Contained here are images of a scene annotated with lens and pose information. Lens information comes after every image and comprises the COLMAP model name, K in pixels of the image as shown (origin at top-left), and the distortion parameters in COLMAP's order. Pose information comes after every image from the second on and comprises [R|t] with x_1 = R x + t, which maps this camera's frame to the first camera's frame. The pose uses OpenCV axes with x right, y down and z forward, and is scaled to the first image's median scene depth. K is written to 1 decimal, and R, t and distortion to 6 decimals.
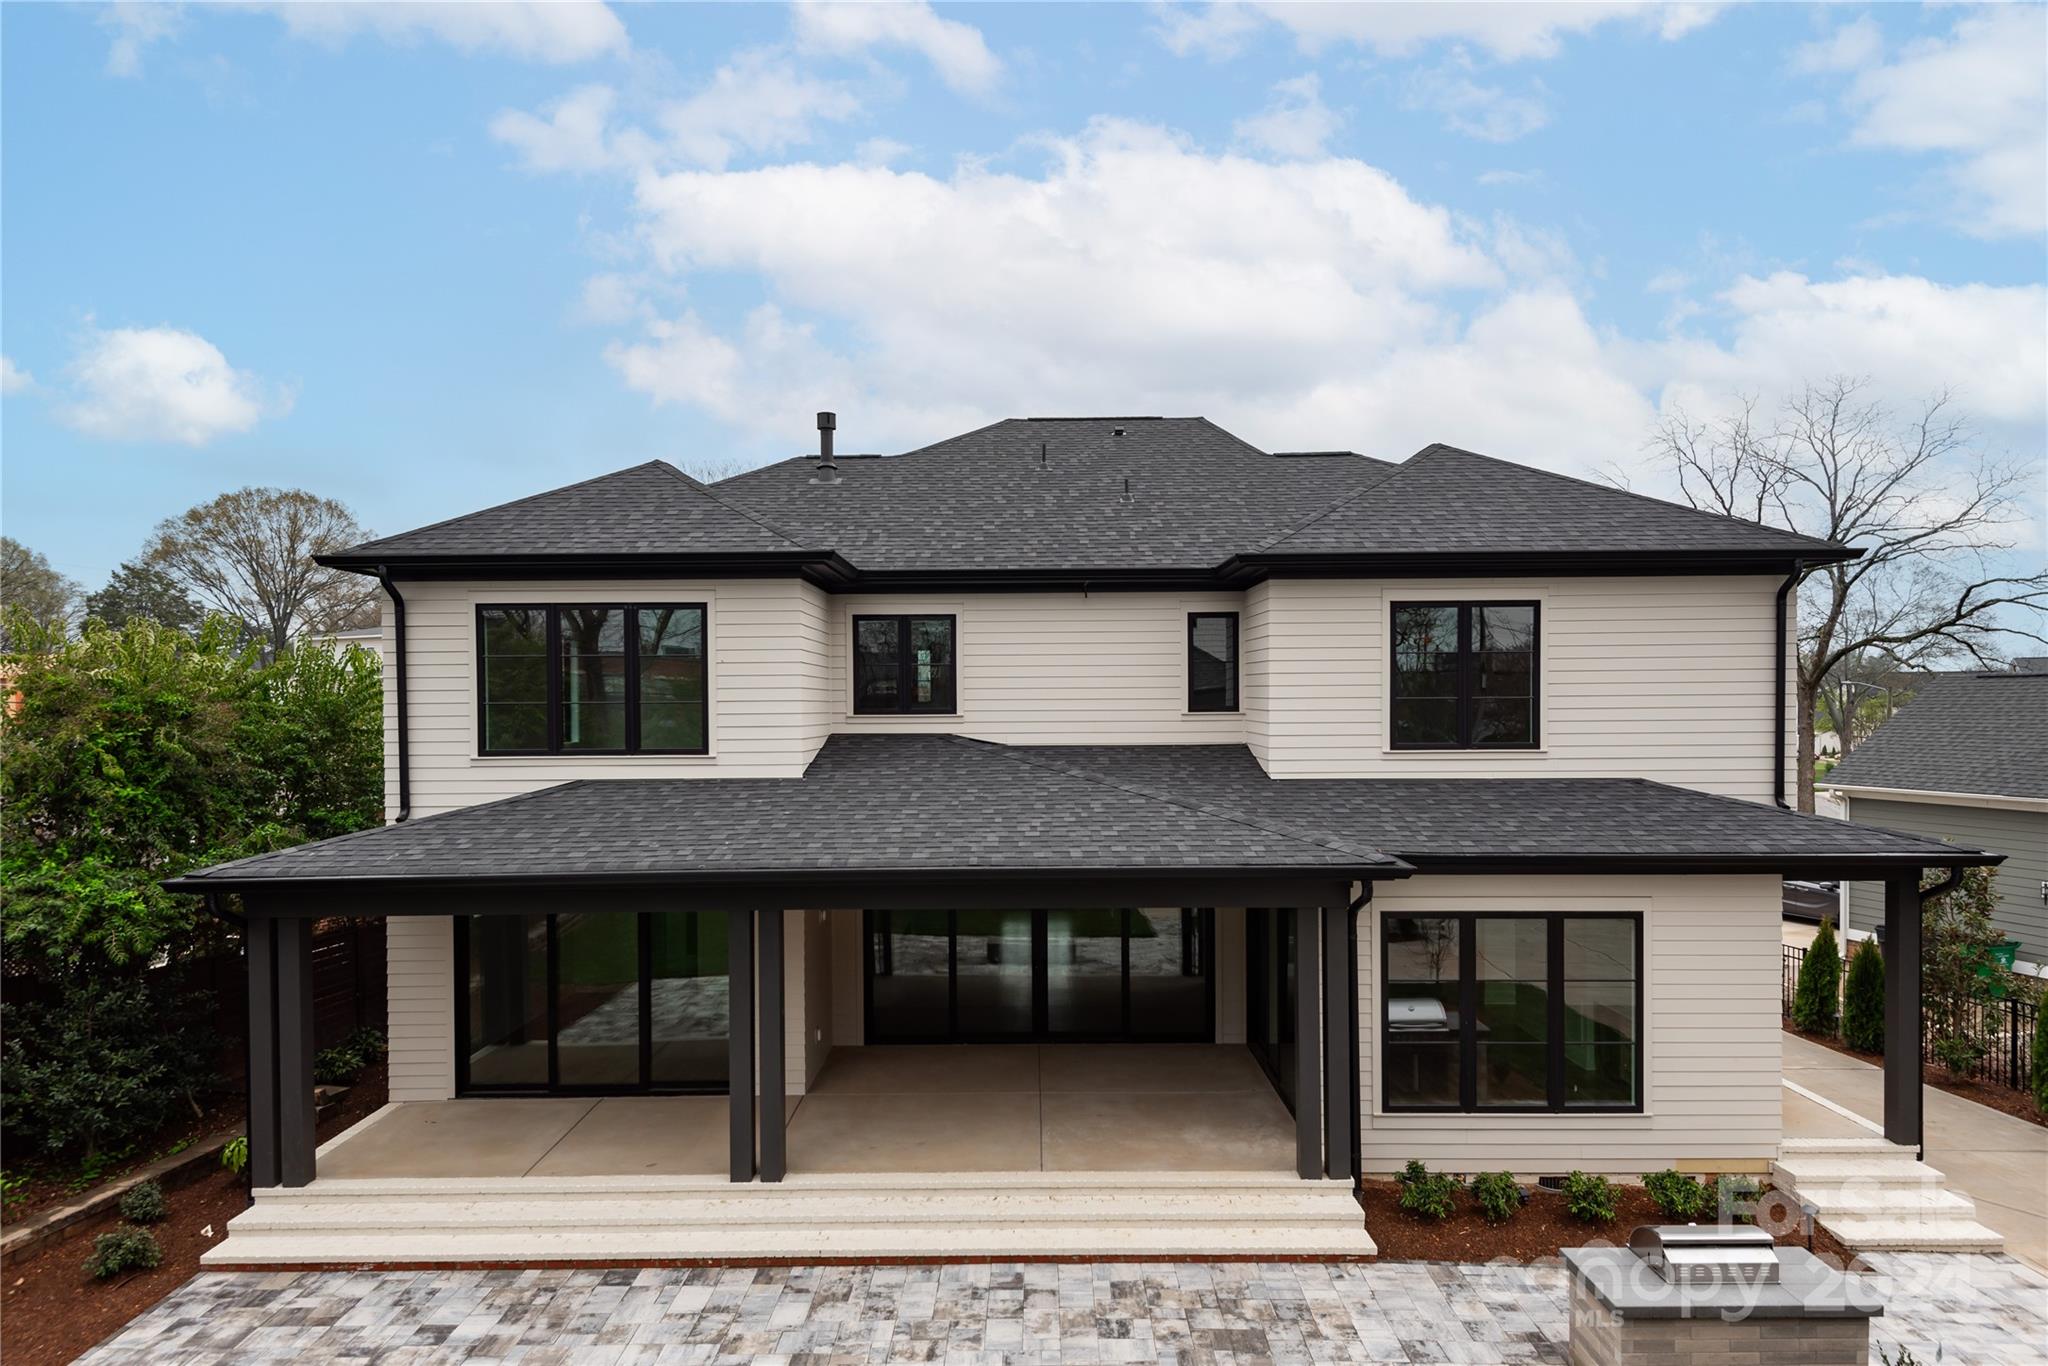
lens RADIAL K [[1173.5, 0, 1026.8], [0, 1173.5, 695.7], [0, 0, 1]] dist [0.005752, 0.000091]
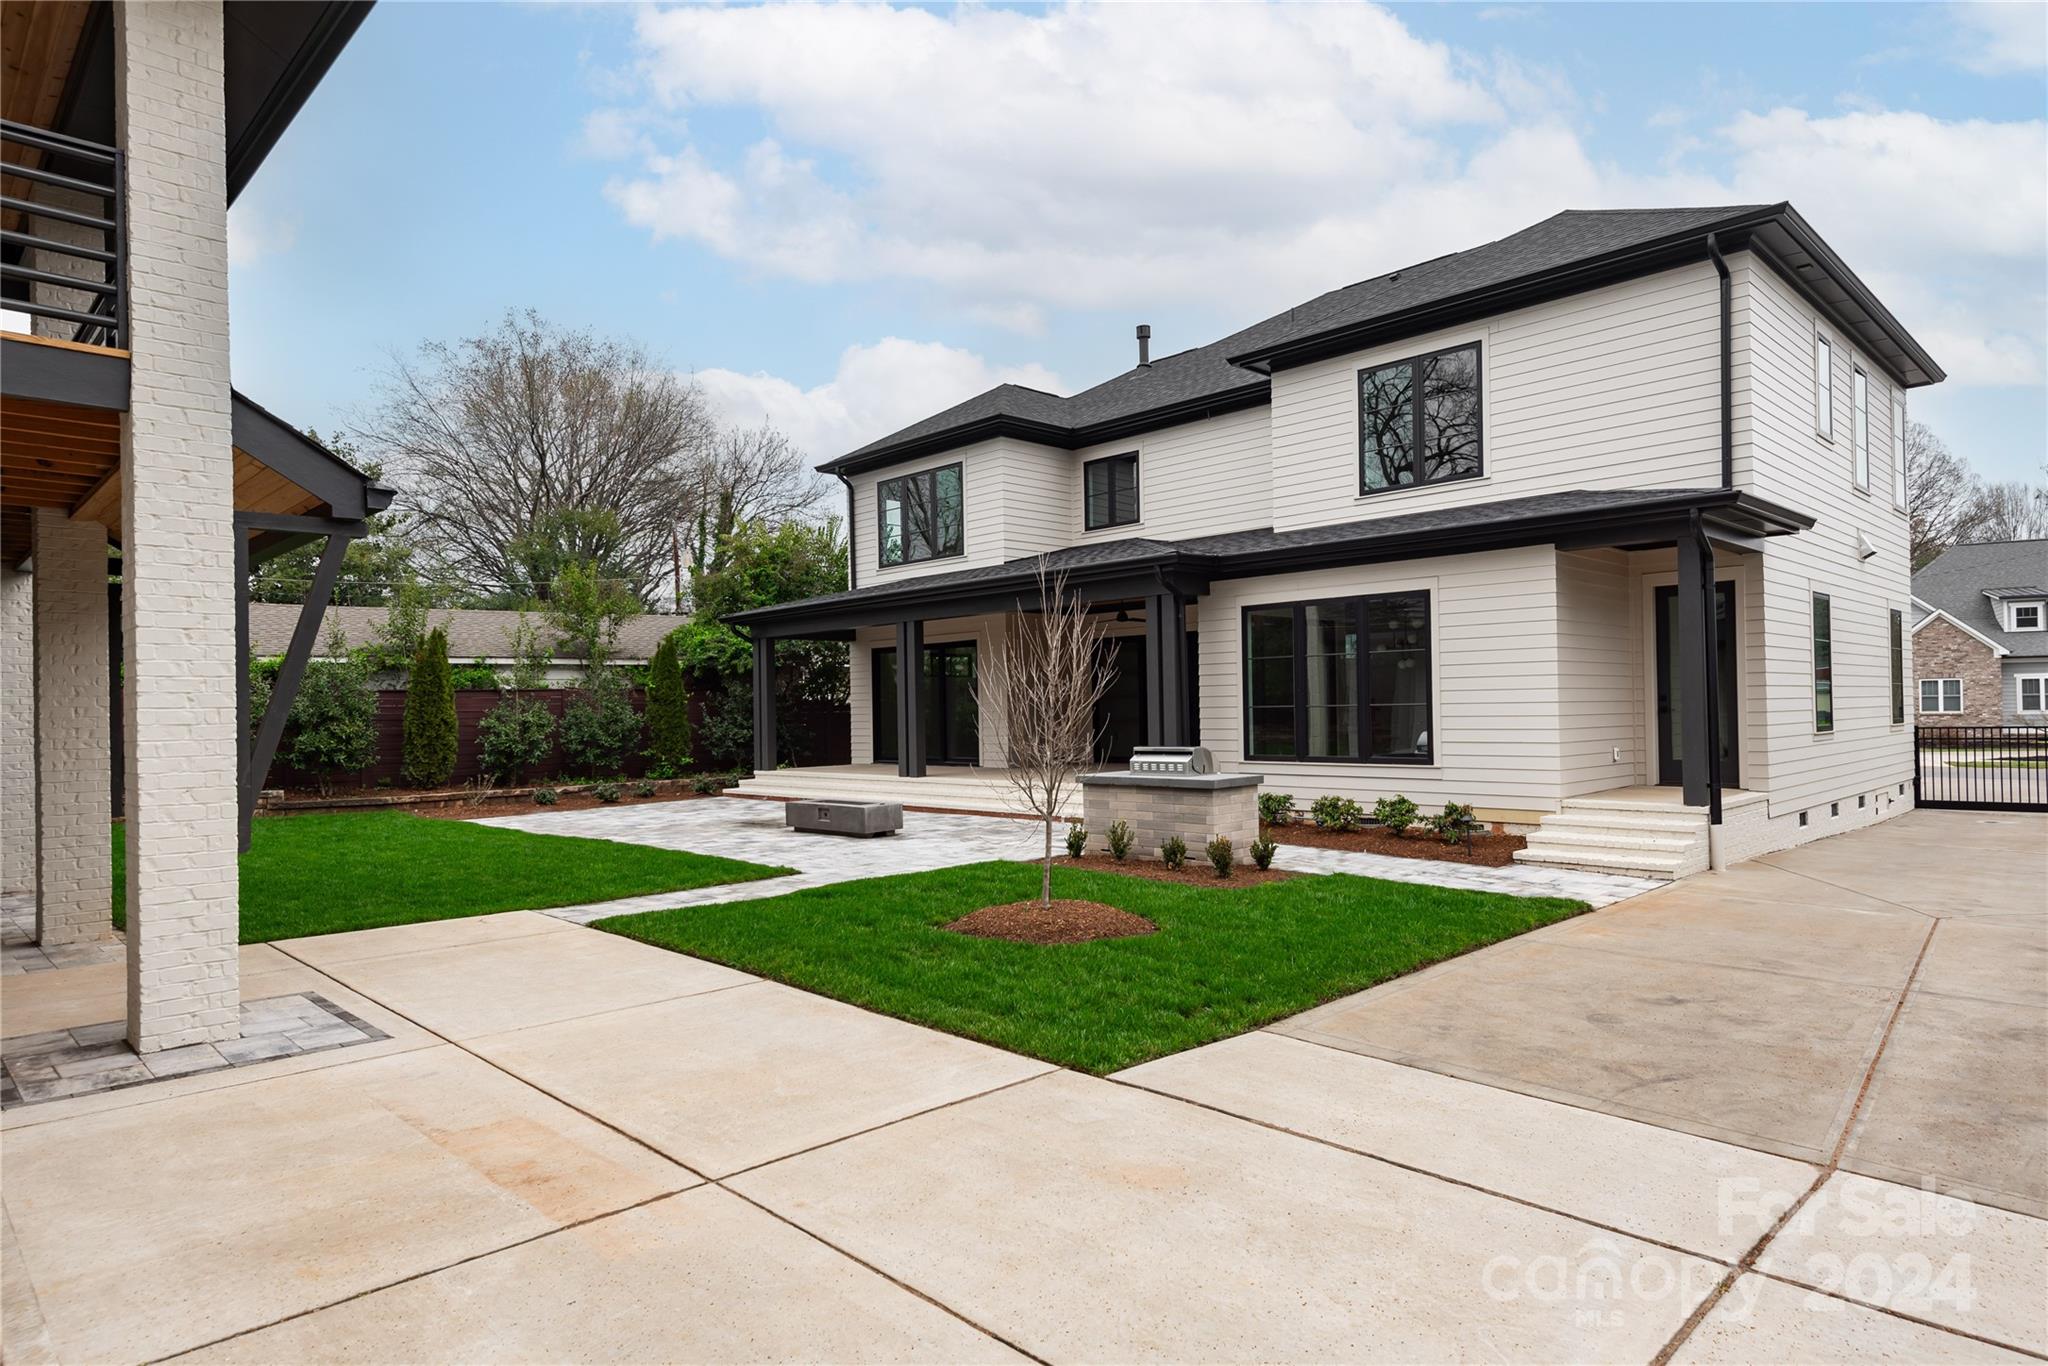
lens RADIAL K [[1173.5, 0, 1030.2], [0, 1173.5, 691.3], [0, 0, 1]] dist [0.005752, 0.000091]
pose [[0.698900, -0.017435, -0.715007, 0.942072], [0.008681, 0.999836, -0.015896, 0.264634], [0.715167, 0.004903, 0.698937, -0.062730]]
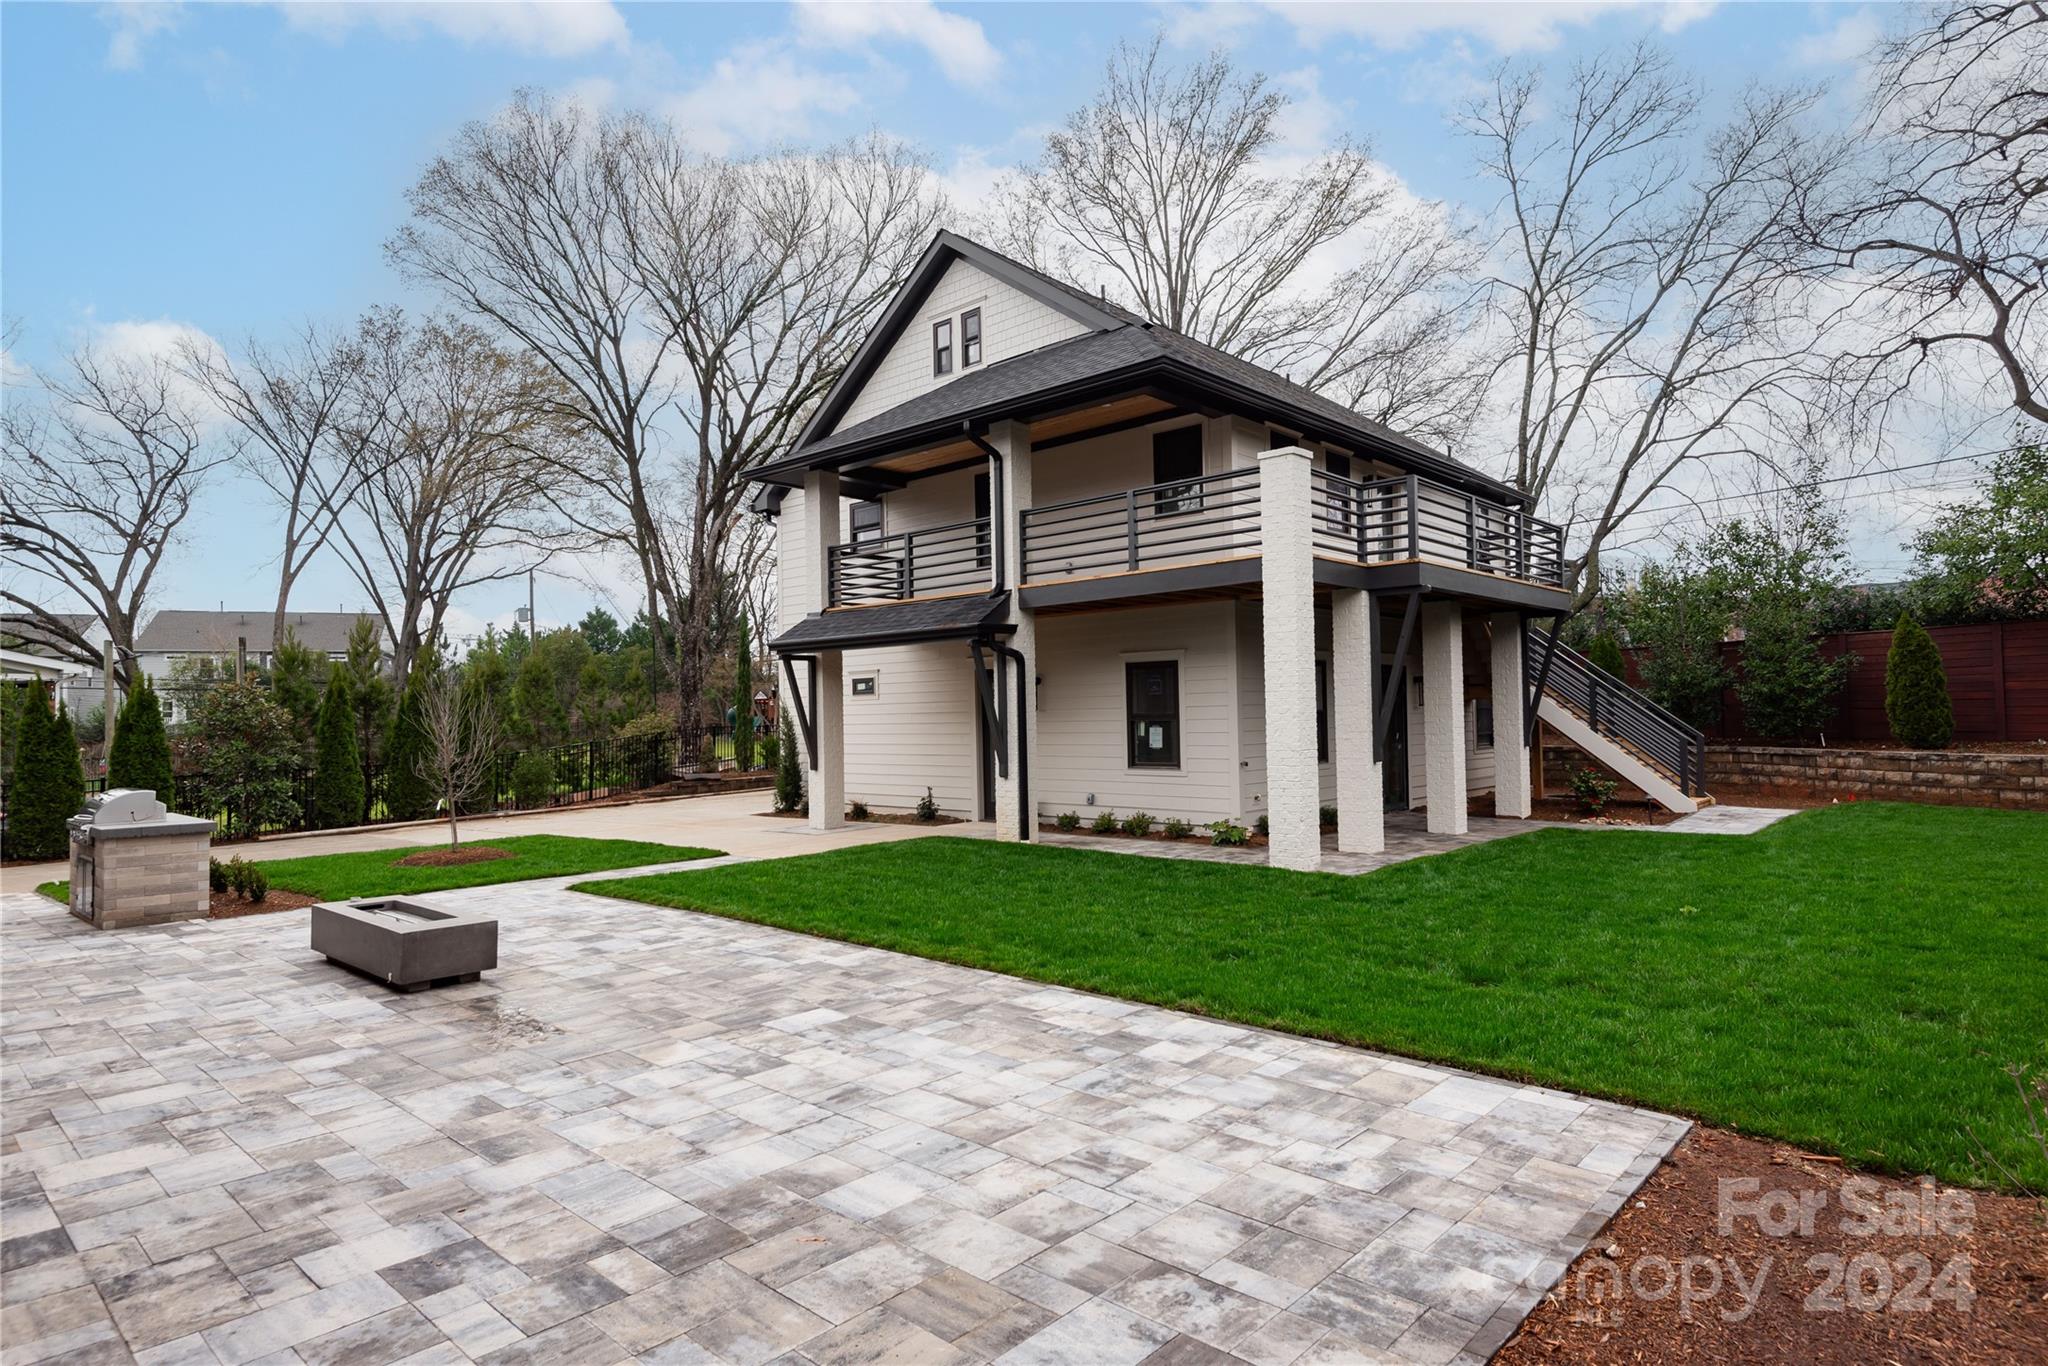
lens RADIAL K [[1117.9, 0, 1018.6], [0, 1117.9, 696.0], [0, 0, 1]] dist [-0.002257, 0.000229]
pose [[-0.742308, 0.032718, 0.669260, -0.650061], [0.026215, 0.999461, -0.019785, 0.262672], [-0.669546, 0.002858, -0.742765, 0.826221]]
